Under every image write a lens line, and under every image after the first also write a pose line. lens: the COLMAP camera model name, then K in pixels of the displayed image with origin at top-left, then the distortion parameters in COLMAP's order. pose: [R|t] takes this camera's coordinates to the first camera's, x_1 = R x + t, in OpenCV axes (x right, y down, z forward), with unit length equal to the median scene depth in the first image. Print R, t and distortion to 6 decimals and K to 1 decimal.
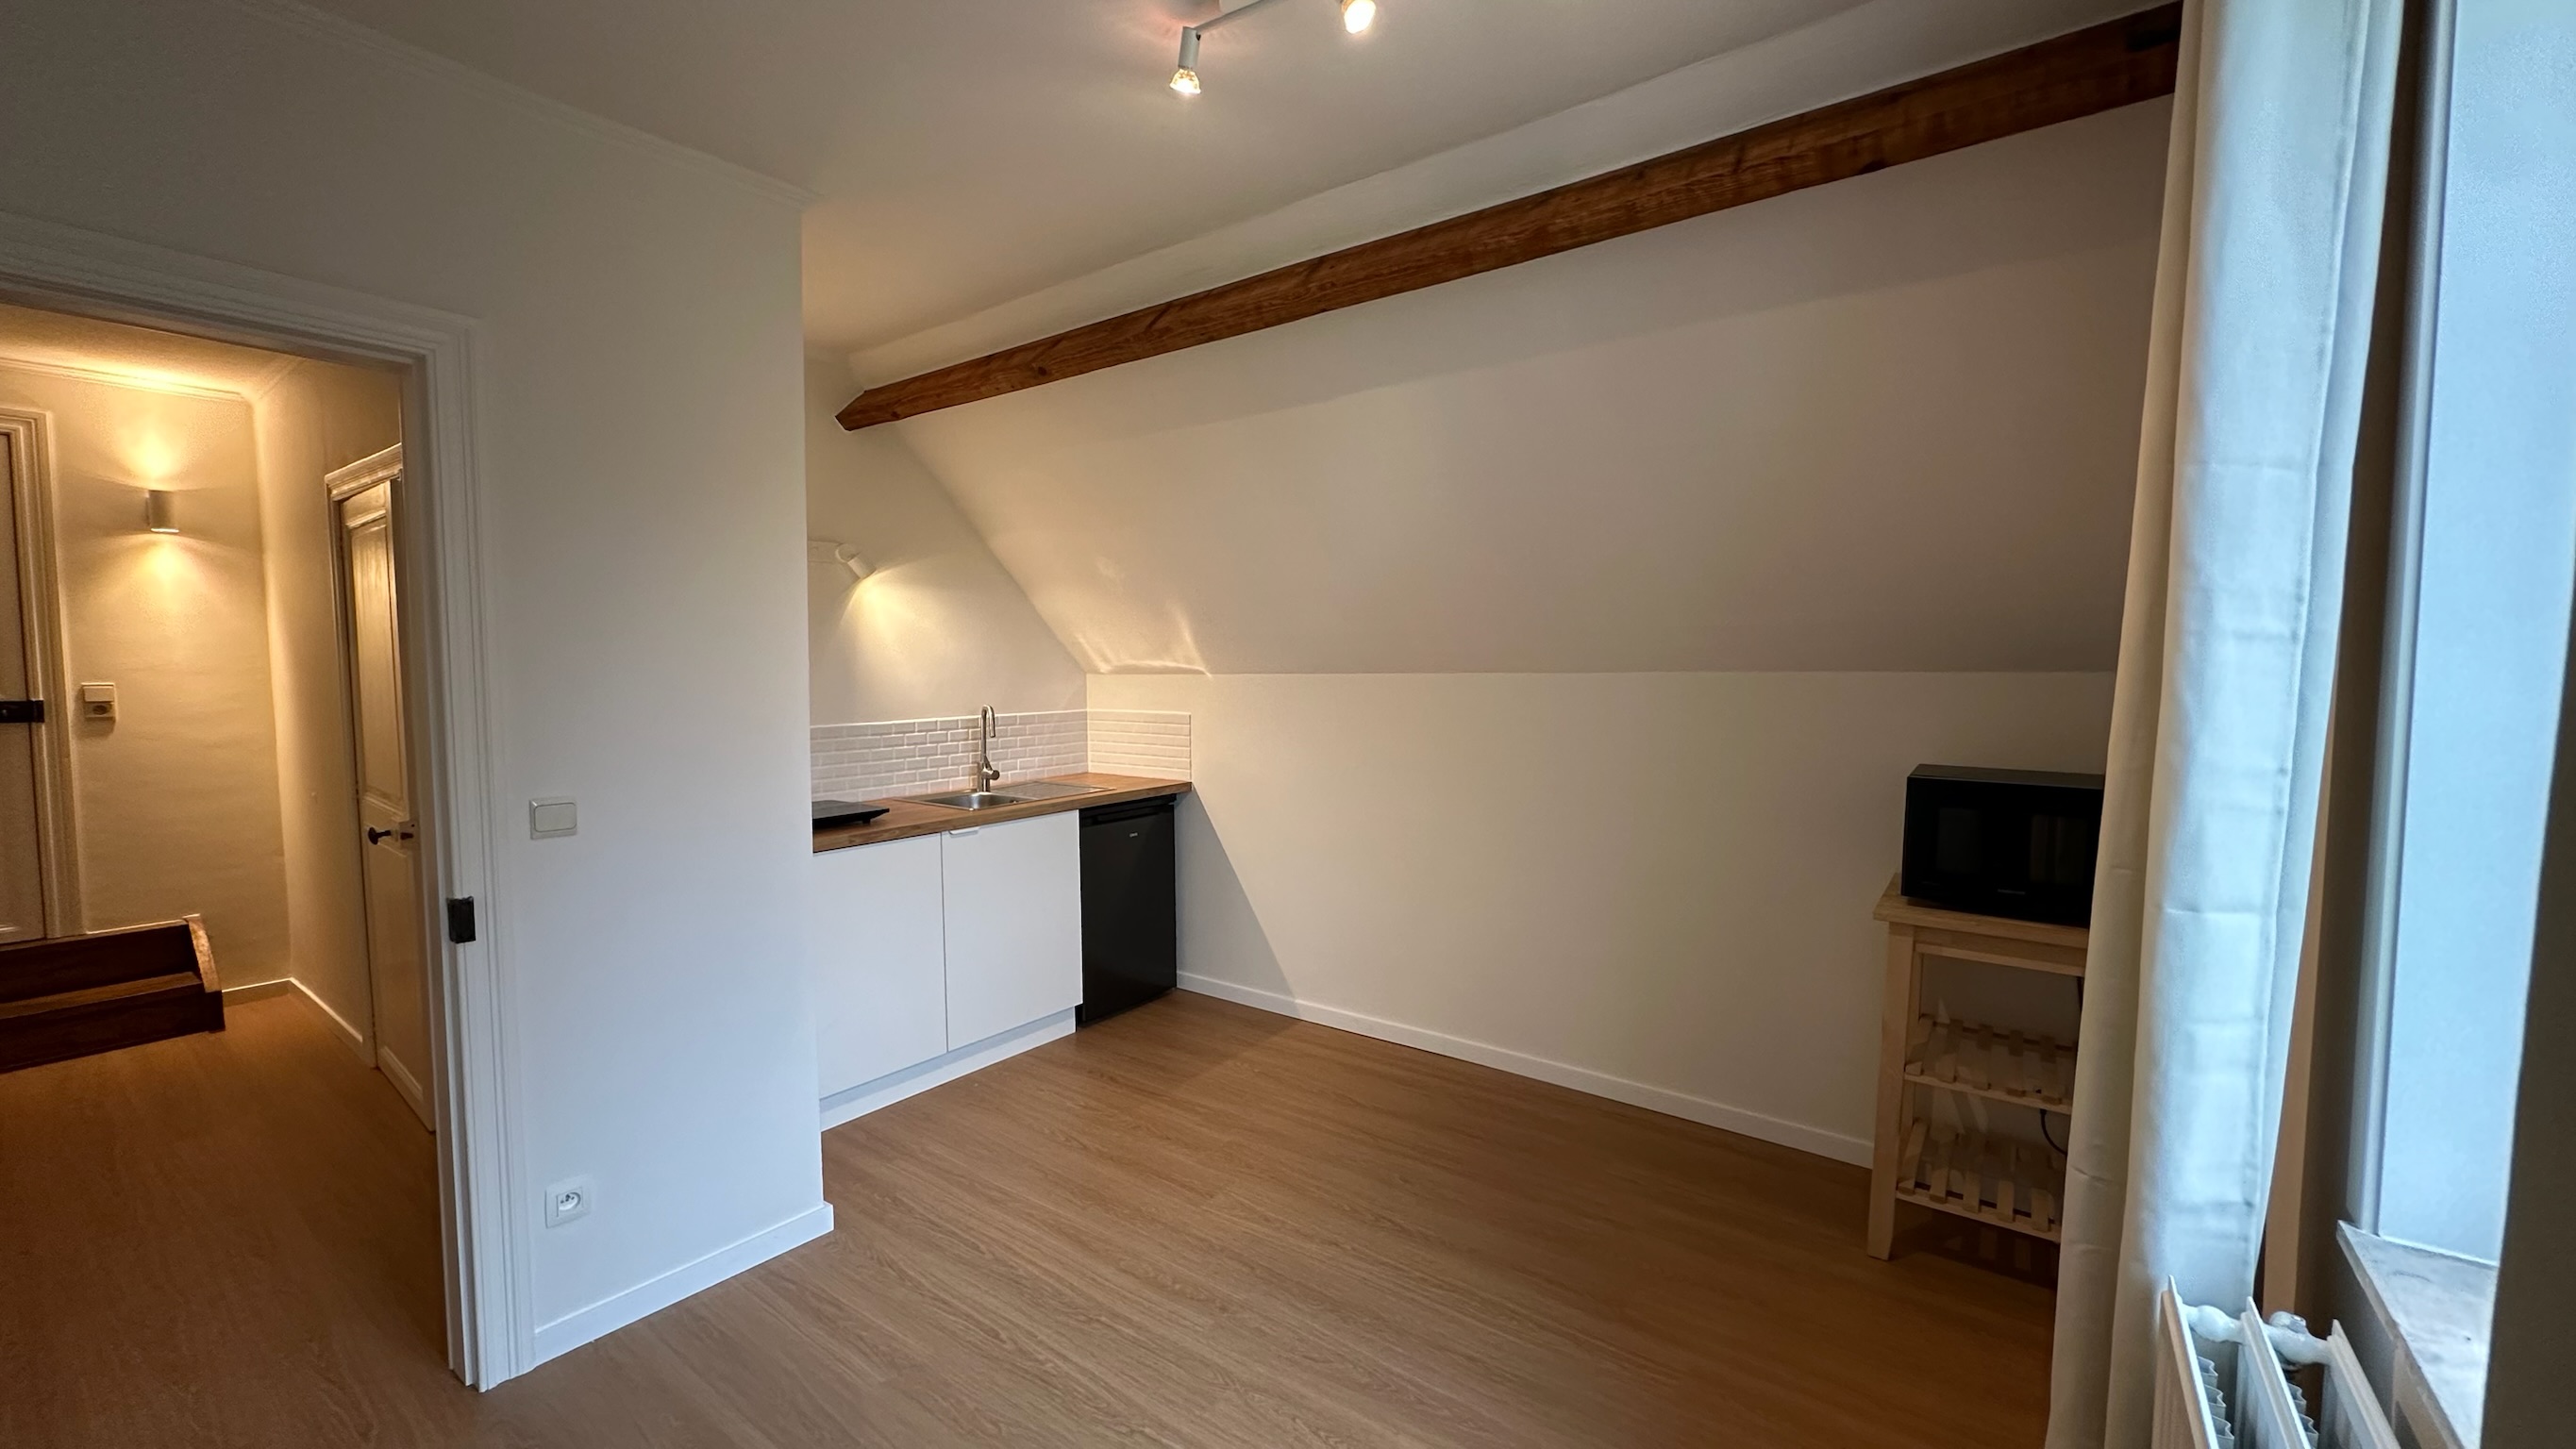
lens RADIAL K [[1000.7, 0, 1283.1], [0, 1000.7, 737.9], [0, 0, 1]] dist [-0.000222, 0.000000]
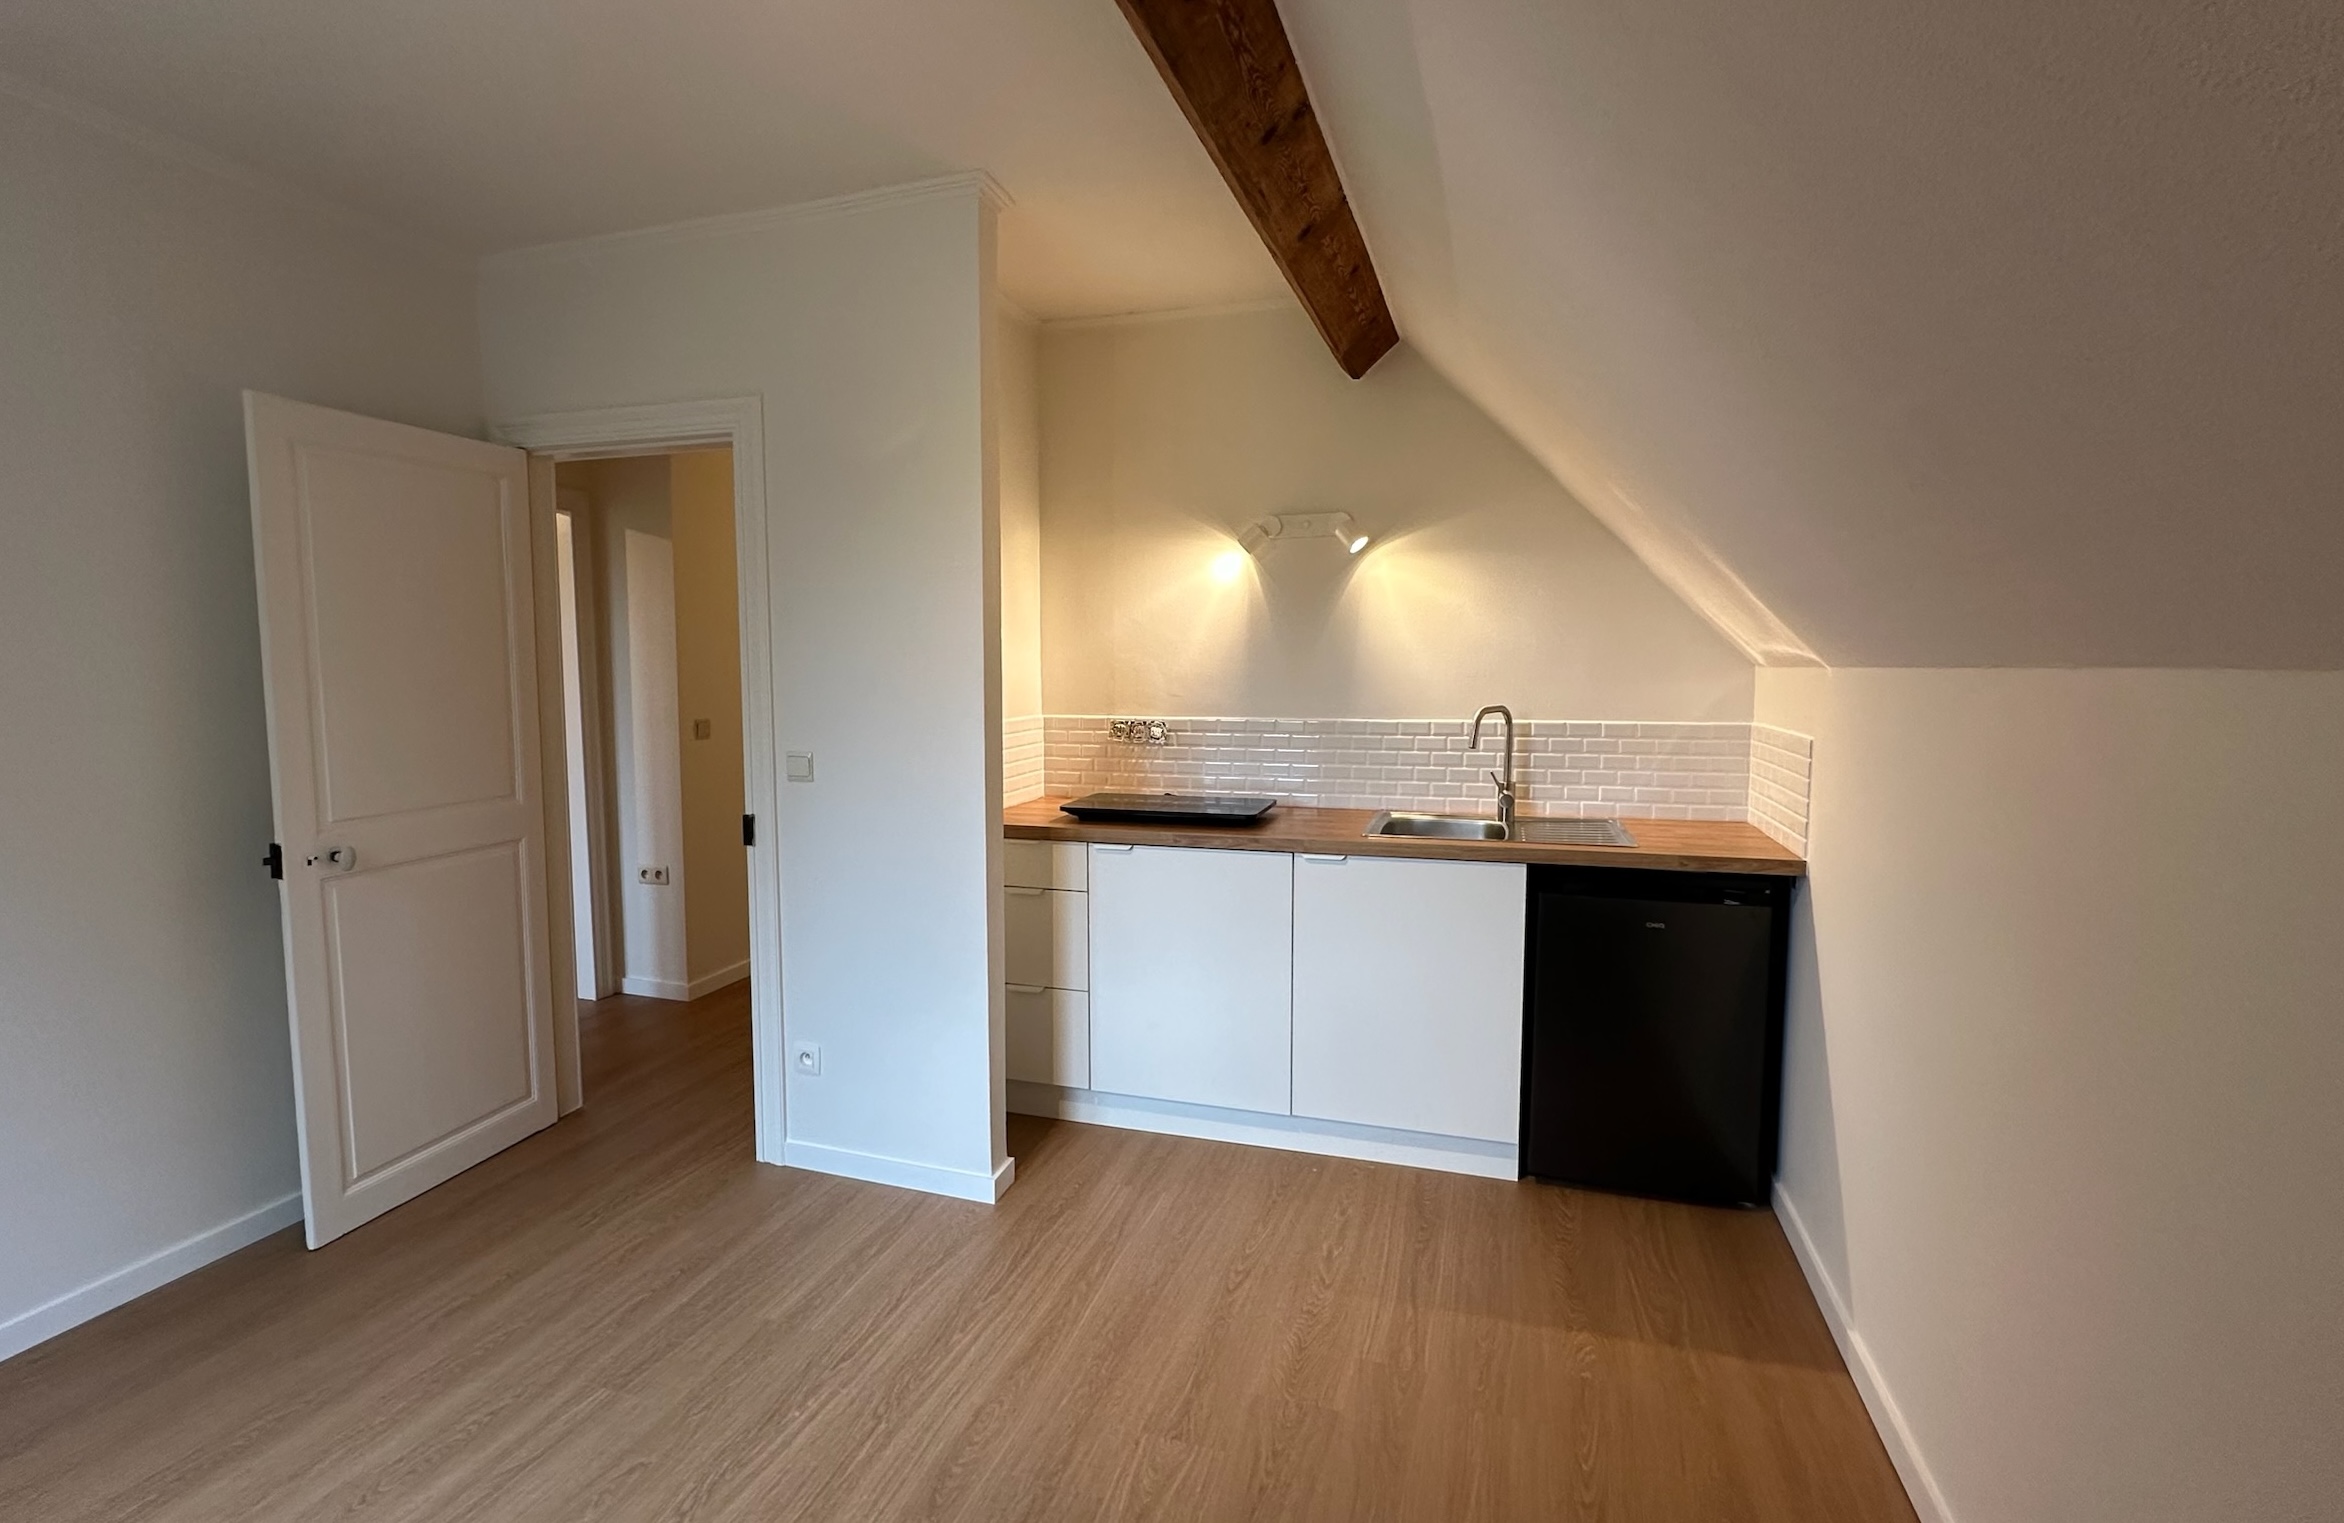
lens RADIAL K [[1099.9, 0, 1165.2], [0, 1099.9, 745.1], [0, 0, 1]] dist [-0.003053, -0.000076]
pose [[0.319906, 0.081019, -0.943979, 0.433068], [-0.070065, 0.995632, 0.061708, -0.039876], [0.944855, 0.046399, 0.324185, 0.535189]]
